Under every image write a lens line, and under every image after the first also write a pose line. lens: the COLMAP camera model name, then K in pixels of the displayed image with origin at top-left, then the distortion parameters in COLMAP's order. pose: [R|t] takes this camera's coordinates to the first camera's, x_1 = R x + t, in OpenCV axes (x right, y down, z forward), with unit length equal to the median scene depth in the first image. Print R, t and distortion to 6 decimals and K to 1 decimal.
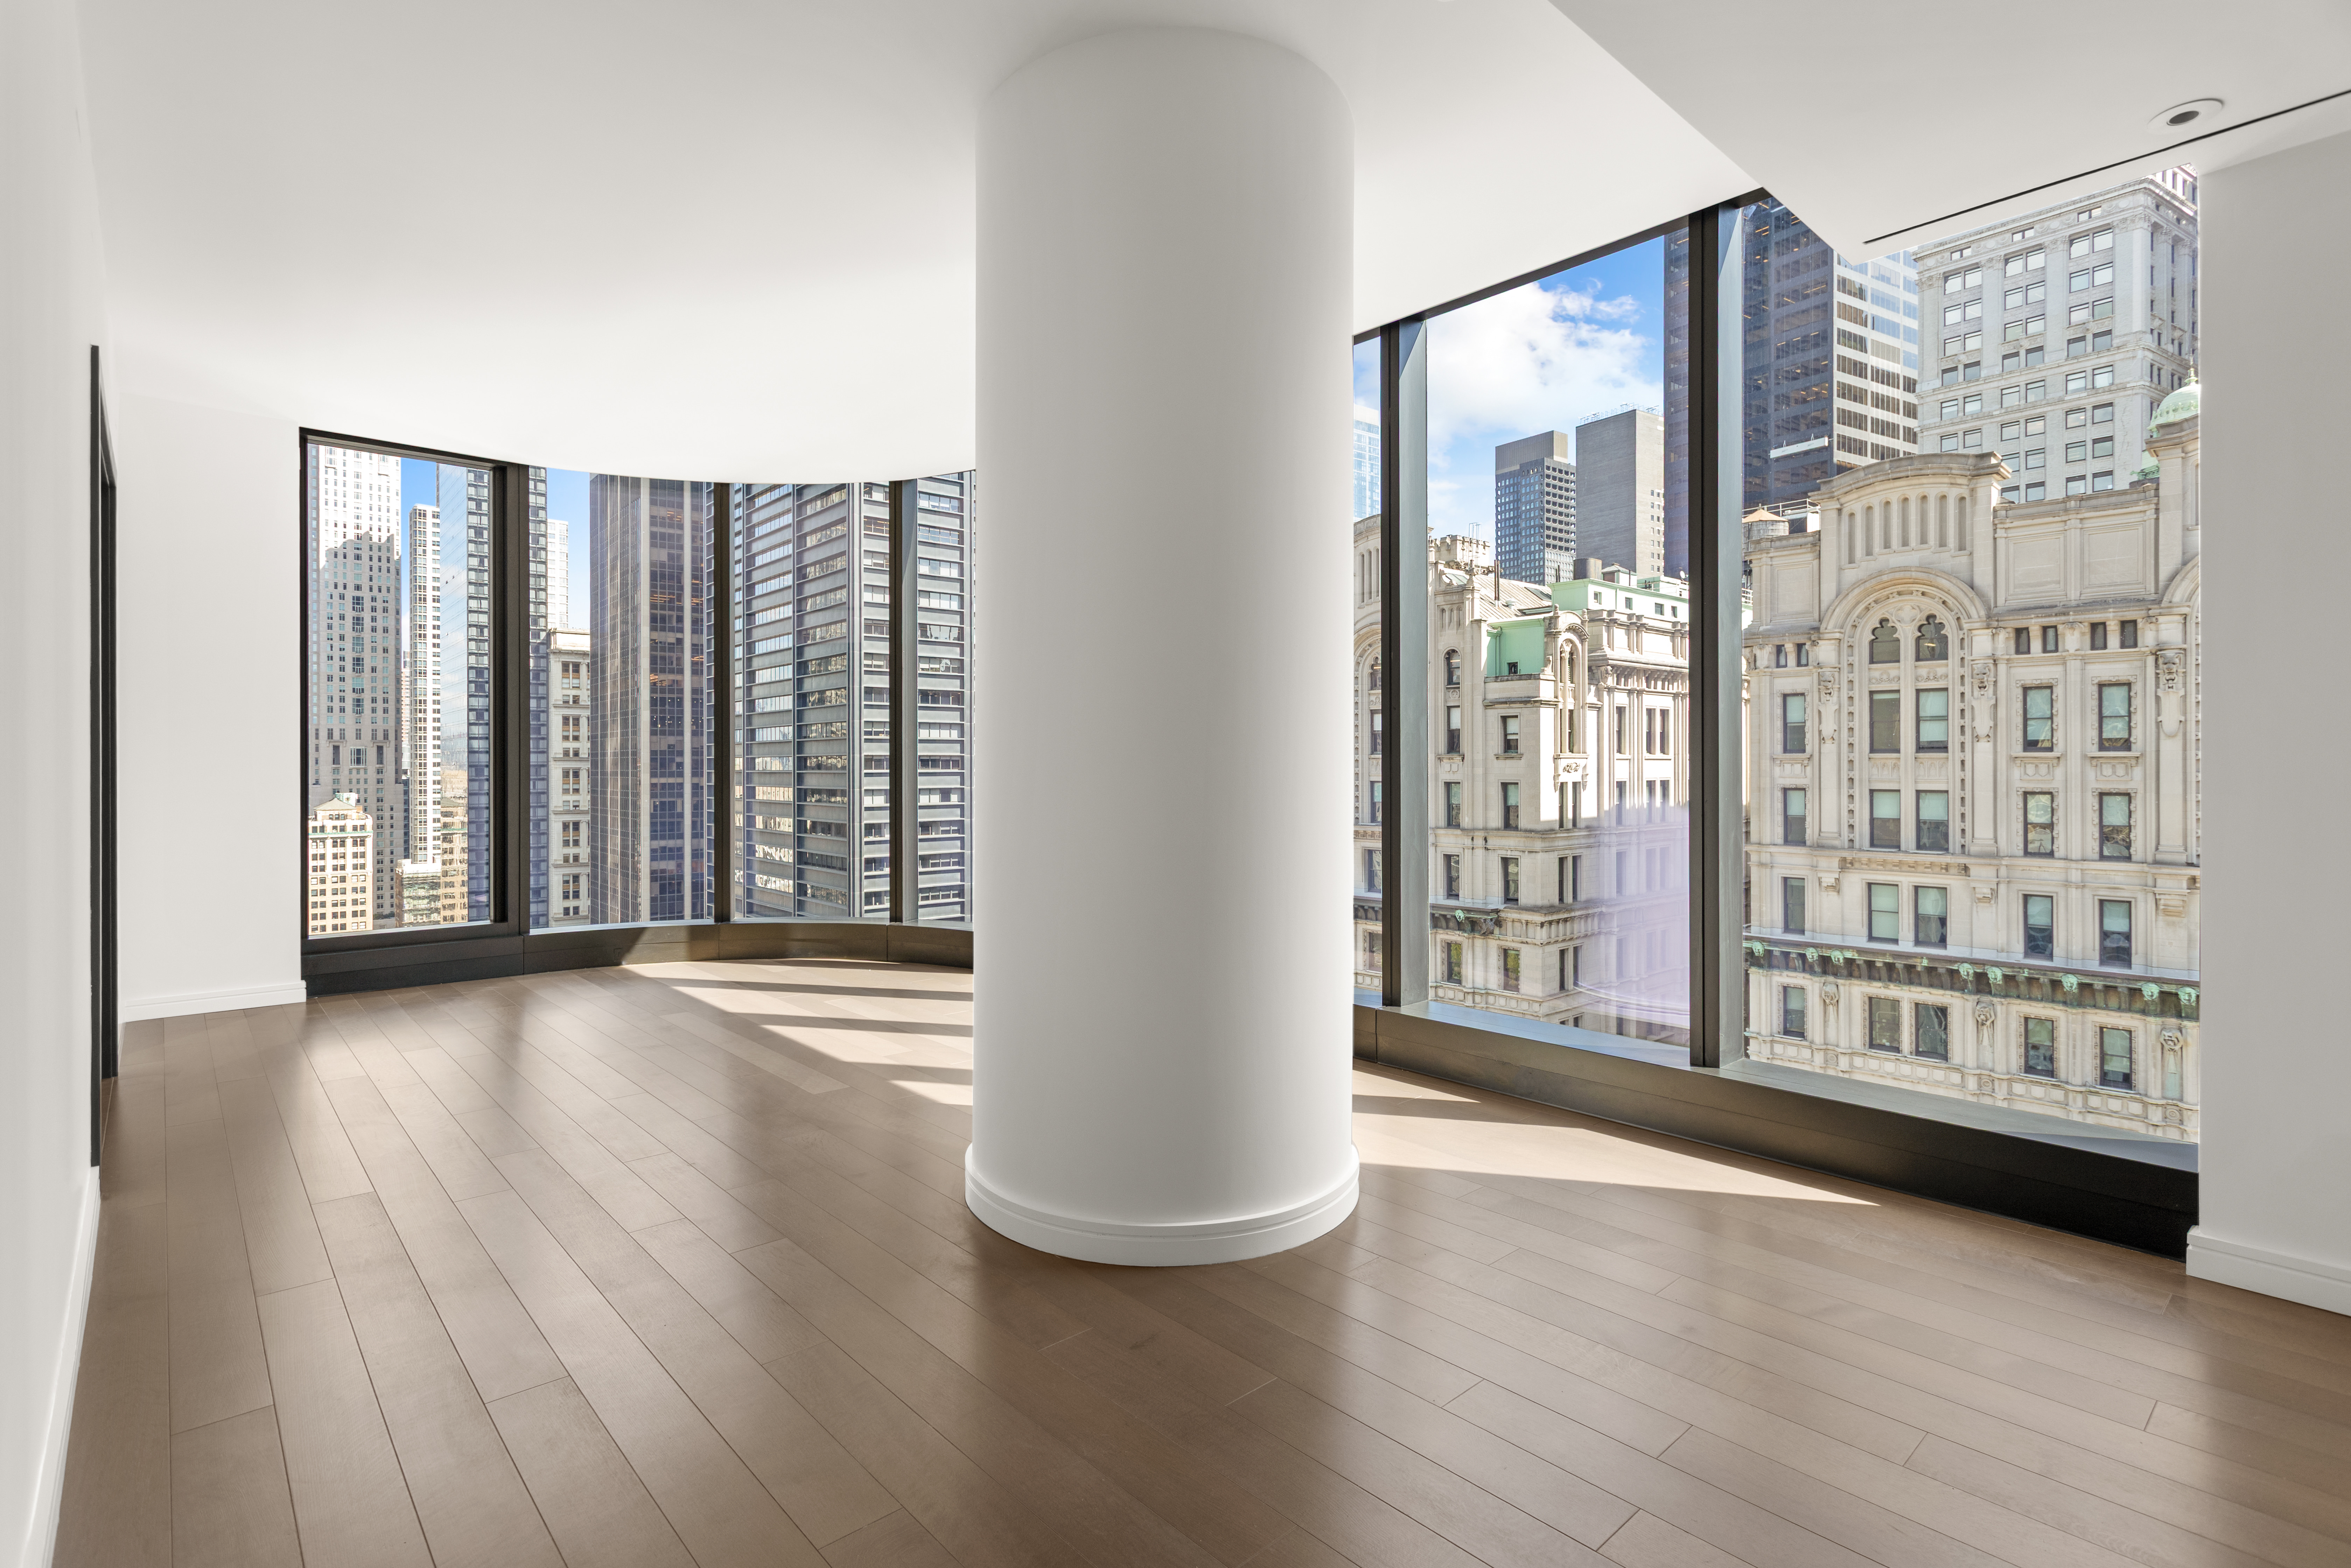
lens RADIAL K [[1121.2, 0, 1170.0], [0, 1121.2, 758.2], [0, 0, 1]] dist [0.004585, 0.001899]
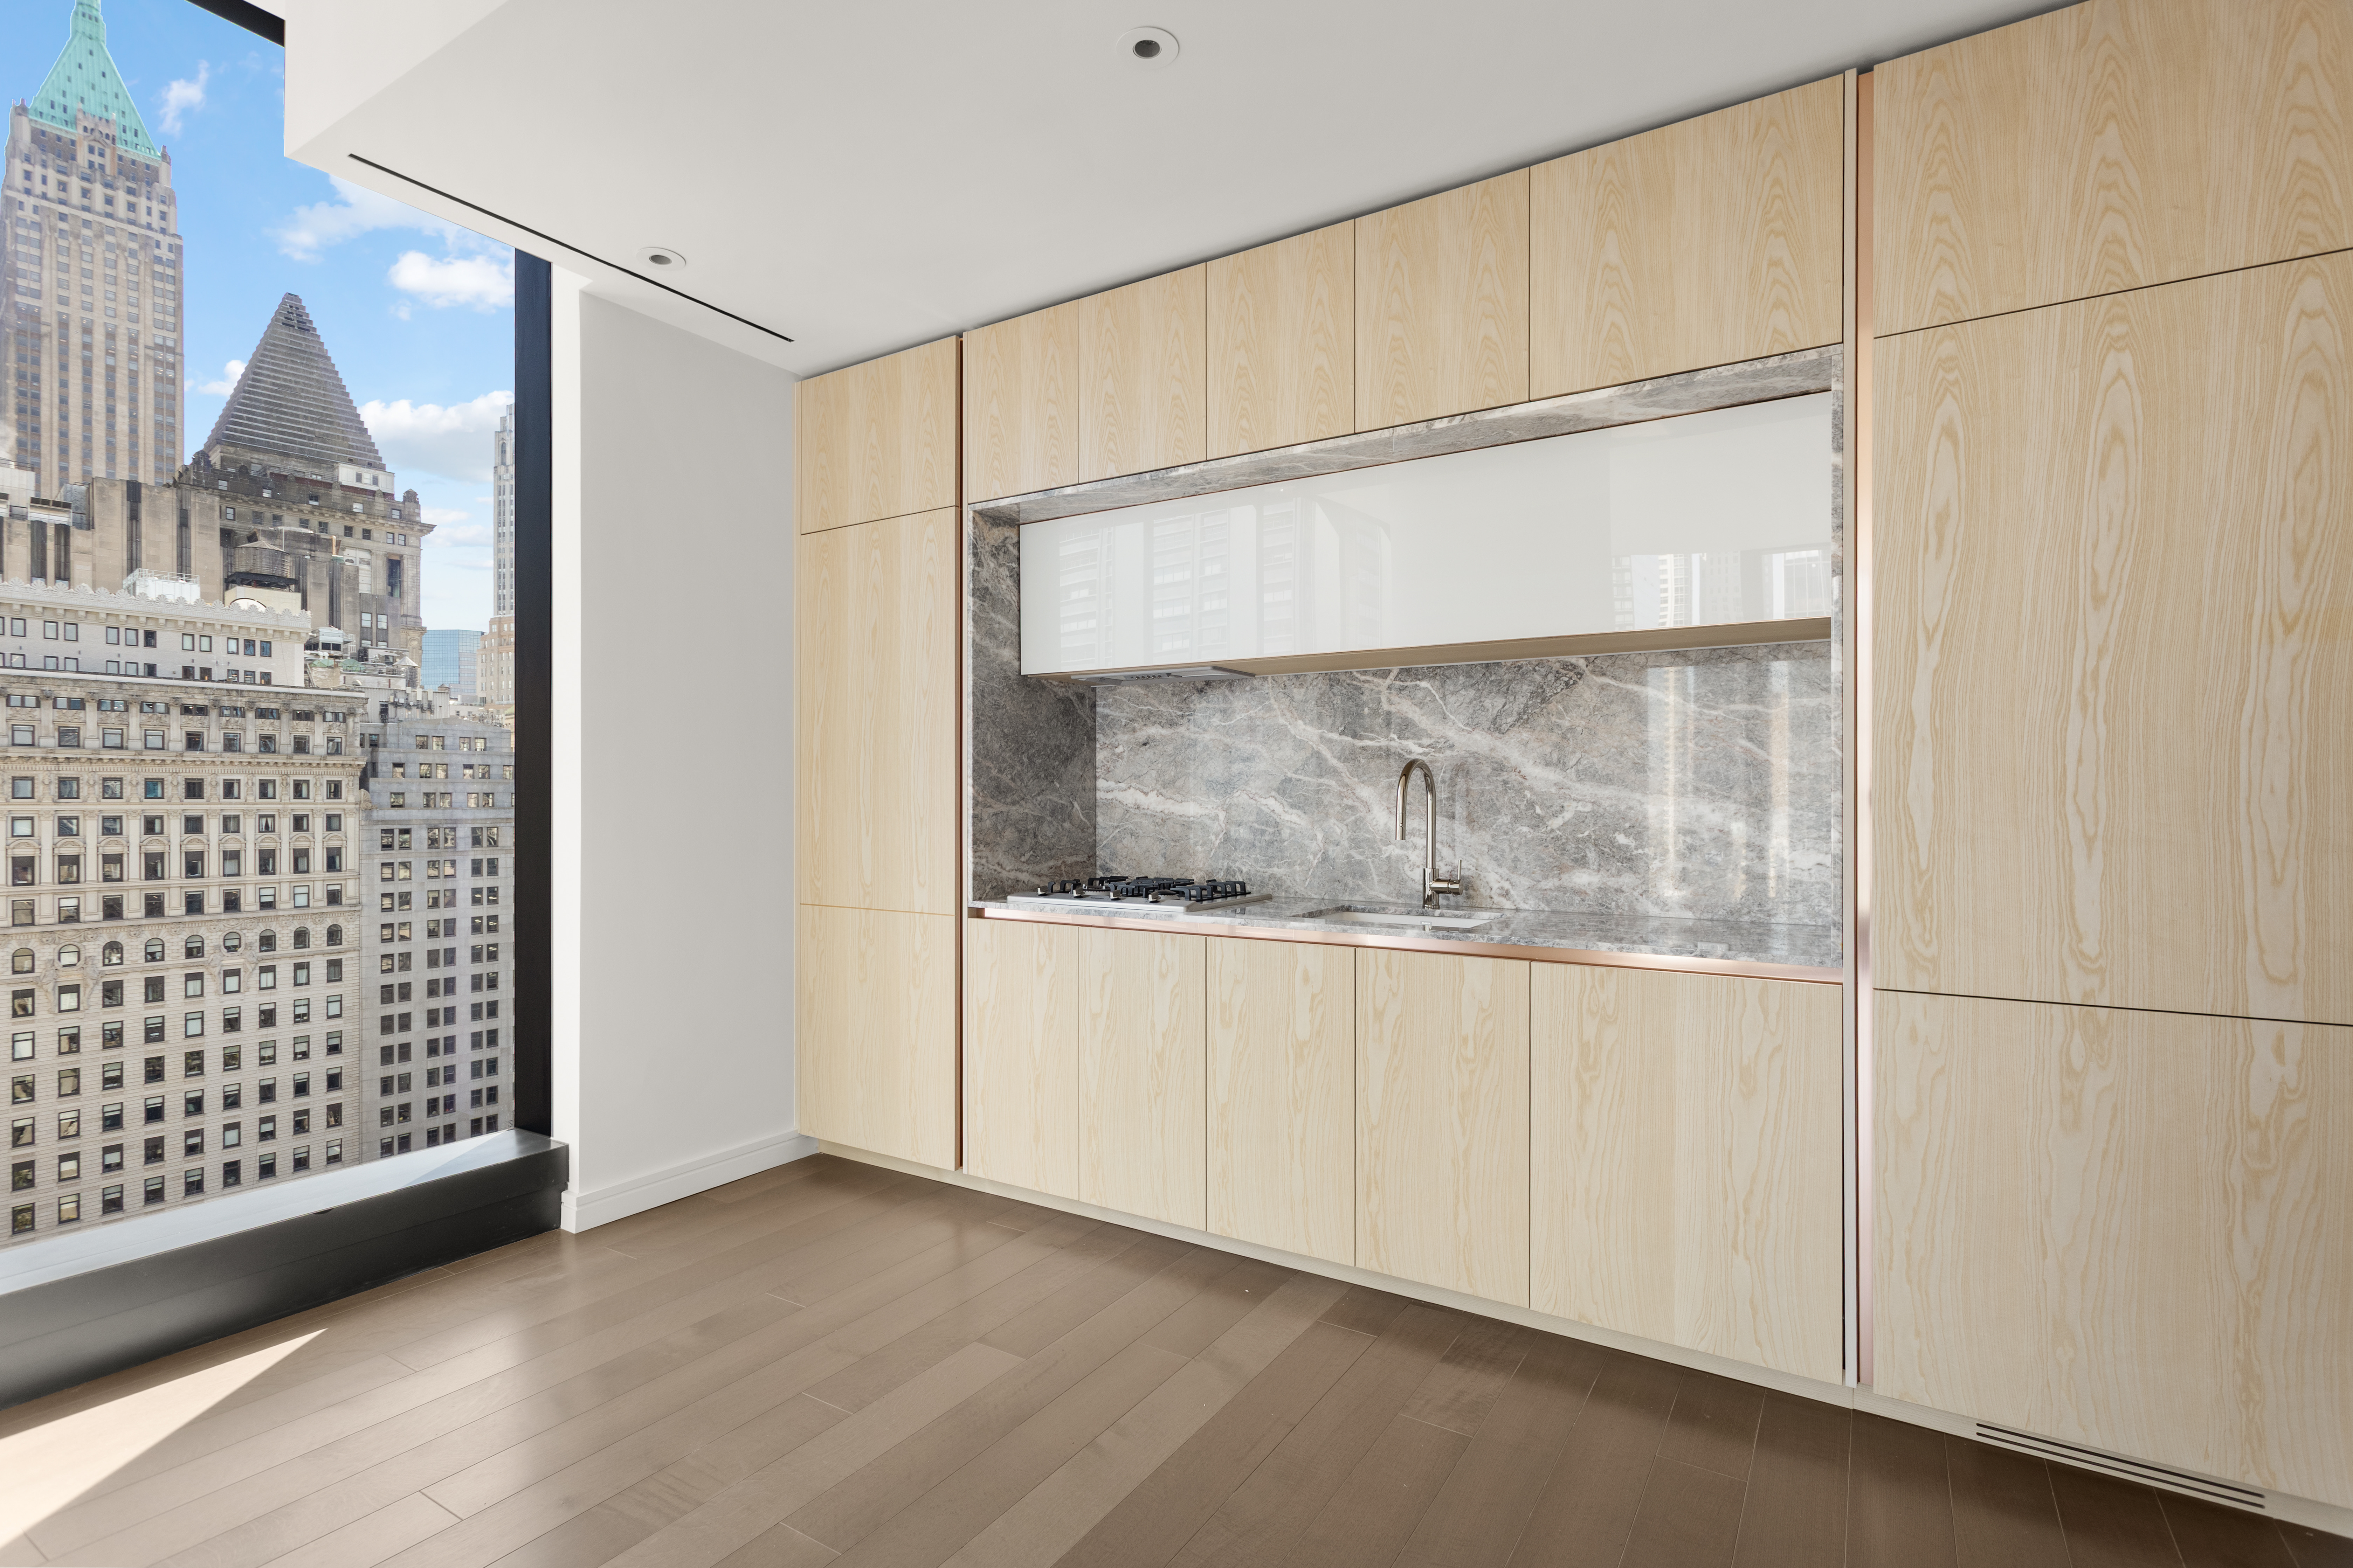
lens RADIAL K [[1122.1, 0, 1164.7], [0, 1122.1, 796.5], [0, 0, 1]] dist [0.004585, 0.001899]
pose [[-0.268983, 0.002862, 0.963141, -0.021721], [-0.003787, 0.999985, -0.004029, 0.000717], [-0.963138, -0.004731, -0.268968, 0.042454]]
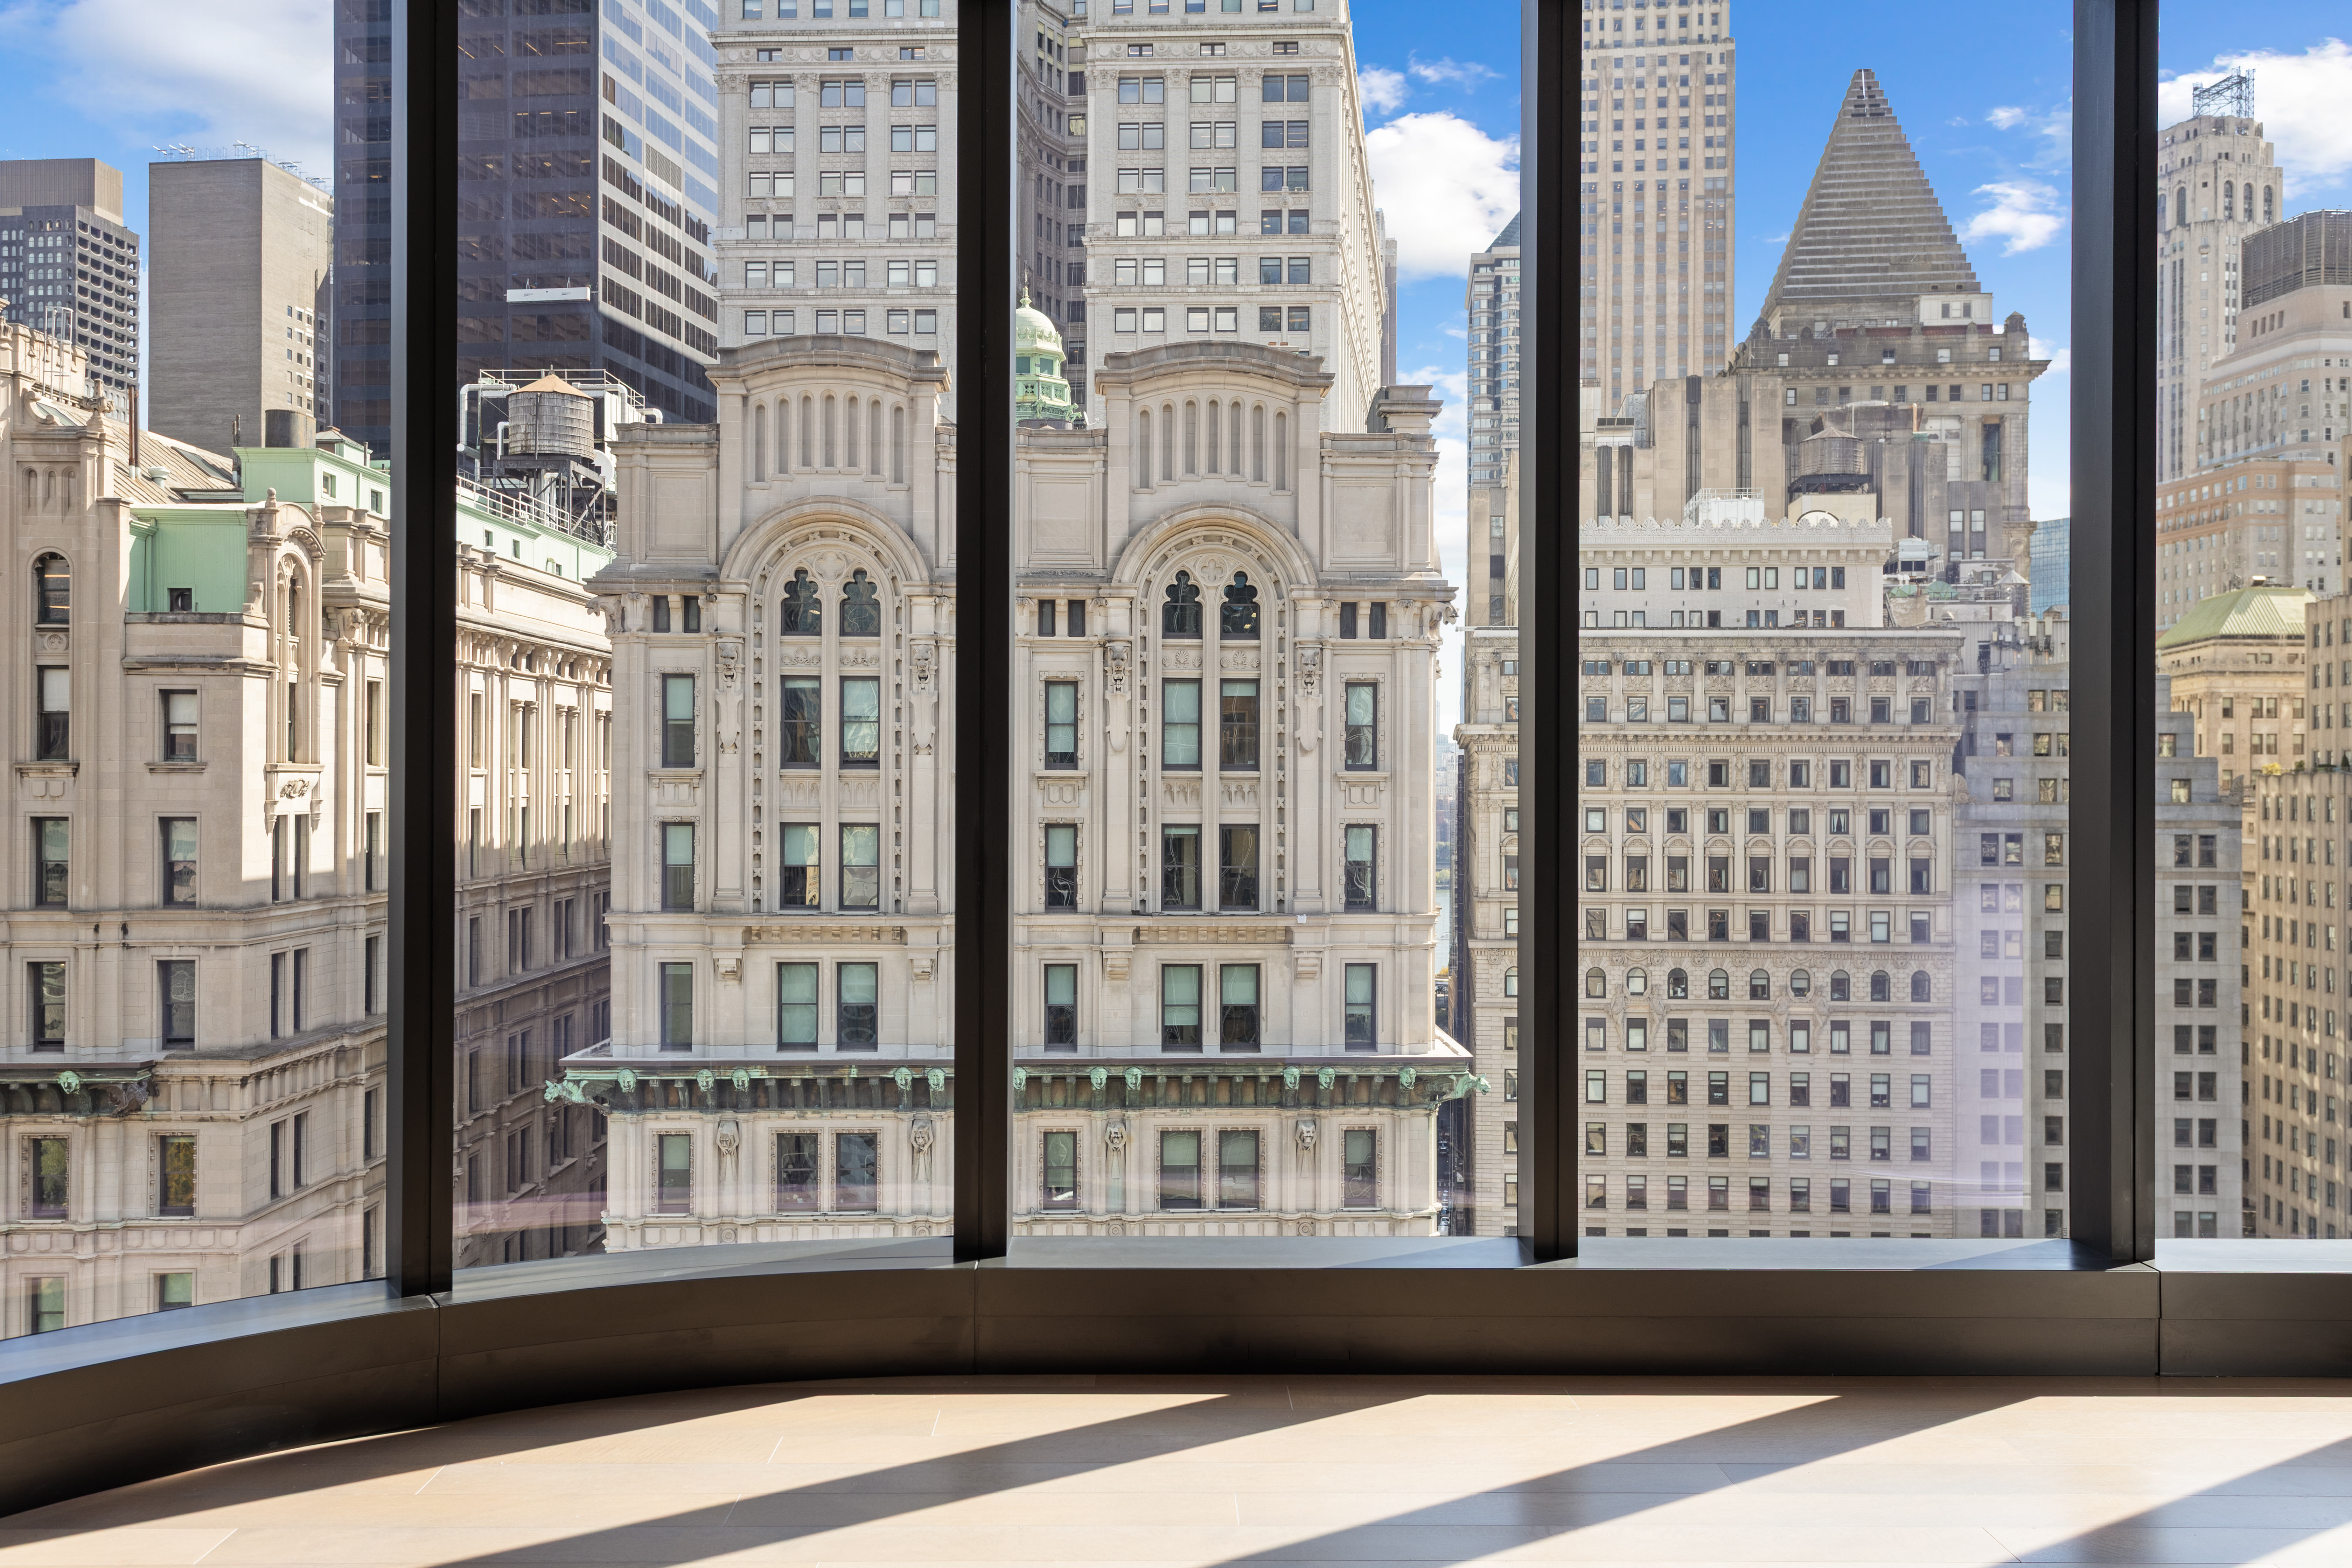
lens RADIAL K [[1915.4, 0, 1148.8], [0, 1915.4, 770.9], [0, 0, 1]] dist [0.021497, 0.000409]
pose [[0.665206, 0.008930, 0.746607, -0.080032], [-0.008668, 0.999953, -0.004237, -0.000221], [-0.746610, -0.003653, 0.665252, 0.073846]]
